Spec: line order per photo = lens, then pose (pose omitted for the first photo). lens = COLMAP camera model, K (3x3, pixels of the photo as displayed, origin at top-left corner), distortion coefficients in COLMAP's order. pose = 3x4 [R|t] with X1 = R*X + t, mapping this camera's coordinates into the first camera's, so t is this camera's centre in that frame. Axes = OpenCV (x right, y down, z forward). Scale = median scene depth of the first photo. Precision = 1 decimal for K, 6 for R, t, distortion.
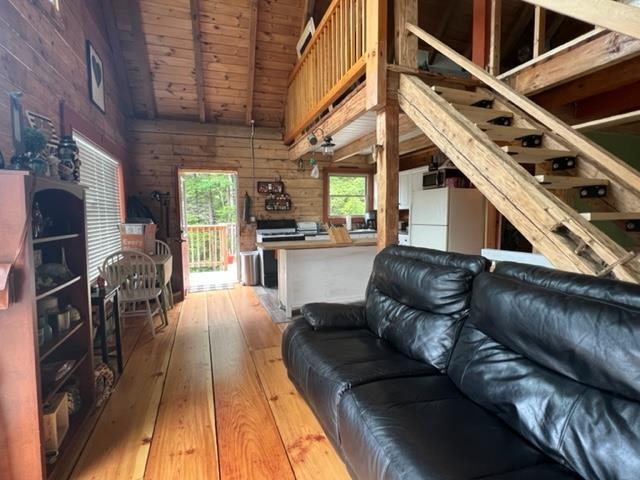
lens RADIAL K [[311.7, 0, 321.1], [0, 311.7, 240.8], [0, 0, 1]] dist [0.001070, 0.001522]
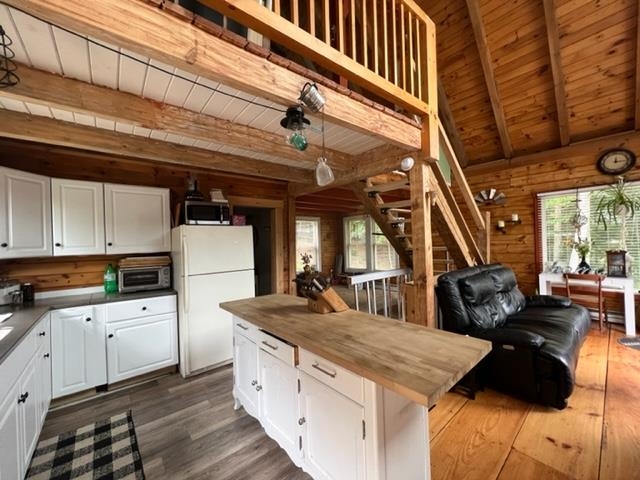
lens RADIAL K [[254.6, 0, 320.3], [0, 254.6, 239.7], [0, 0, 1]] dist [-0.003934, 0.001131]
pose [[-0.332533, 0.034390, 0.942464, -0.305157], [0.117521, 0.993057, 0.005230, -0.100986], [-0.935741, 0.112498, -0.334266, 0.936863]]
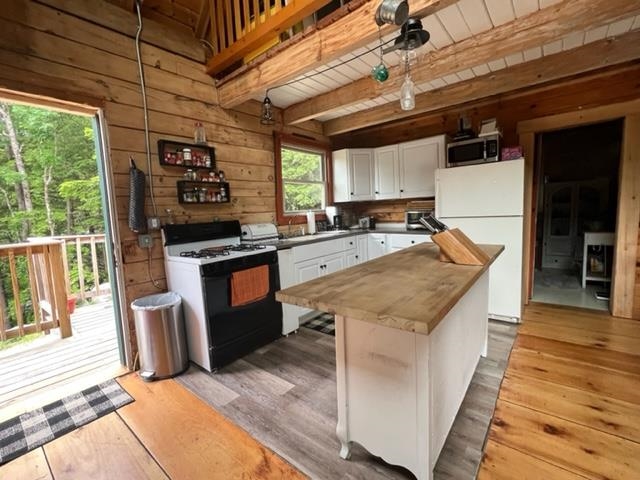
lens RADIAL K [[287.3, 0, 320.5], [0, 287.3, 239.9], [0, 0, 1]] dist [-0.001931, 0.000937]
pose [[0.860562, -0.079121, 0.503162, -0.259039], [0.080410, 0.996577, 0.019184, -0.039862], [-0.502958, 0.023950, 0.863979, 0.608252]]
